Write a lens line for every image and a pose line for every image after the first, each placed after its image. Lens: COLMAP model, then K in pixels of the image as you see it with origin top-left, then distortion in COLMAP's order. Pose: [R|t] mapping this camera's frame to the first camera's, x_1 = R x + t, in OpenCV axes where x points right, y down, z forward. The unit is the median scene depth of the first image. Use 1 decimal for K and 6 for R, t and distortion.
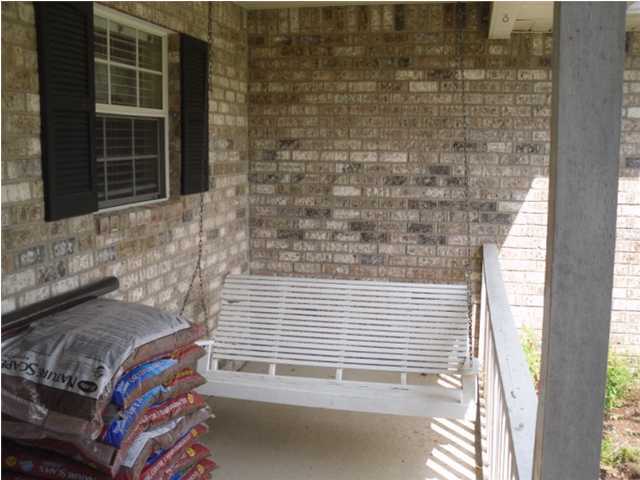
lens RADIAL K [[674.3, 0, 327.4], [0, 674.3, 248.3], [0, 0, 1]] dist [-0.189392, 0.228331]
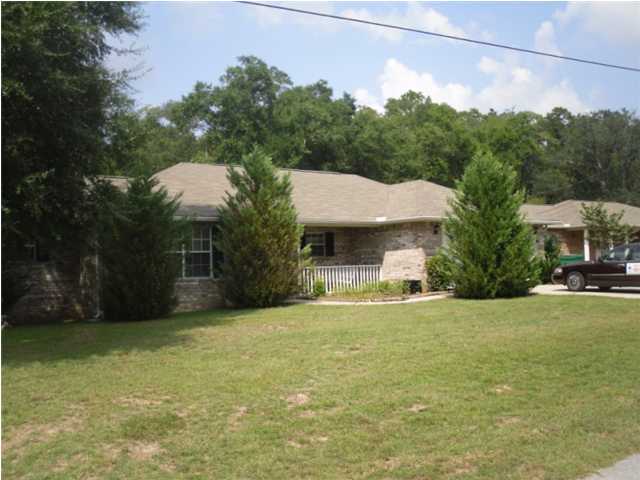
lens RADIAL K [[674.3, 0, 327.4], [0, 674.3, 248.3], [0, 0, 1]] dist [-0.189392, 0.228331]
pose [[0.763194, -0.048564, -0.644342, 5.169180], [-0.066142, 0.986063, -0.152662, 1.088911], [0.642776, 0.159129, 0.749345, -5.067319]]
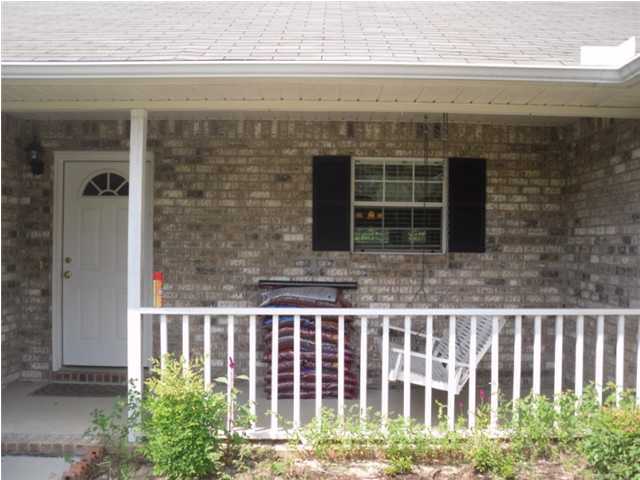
lens RADIAL K [[674.3, 0, 327.4], [0, 674.3, 248.3], [0, 0, 1]] dist [-0.189392, 0.228331]
pose [[0.215238, 0.001641, -0.976560, 1.738306], [-0.160471, 0.986465, -0.033711, 0.022678], [0.963287, 0.163966, 0.212588, 0.433333]]
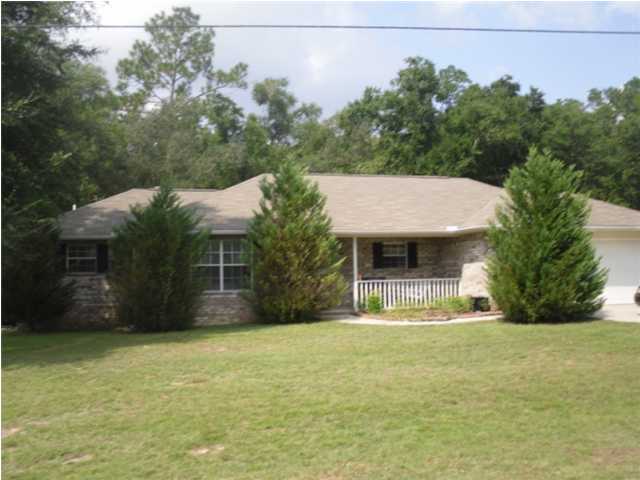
lens RADIAL K [[674.3, 0, 327.4], [0, 674.3, 248.3], [0, 0, 1]] dist [-0.189392, 0.228331]
pose [[0.472324, -0.049966, -0.880008, 6.192921], [-0.118080, 0.985806, -0.119350, 0.720975], [0.873480, 0.160283, 0.459720, -3.204433]]
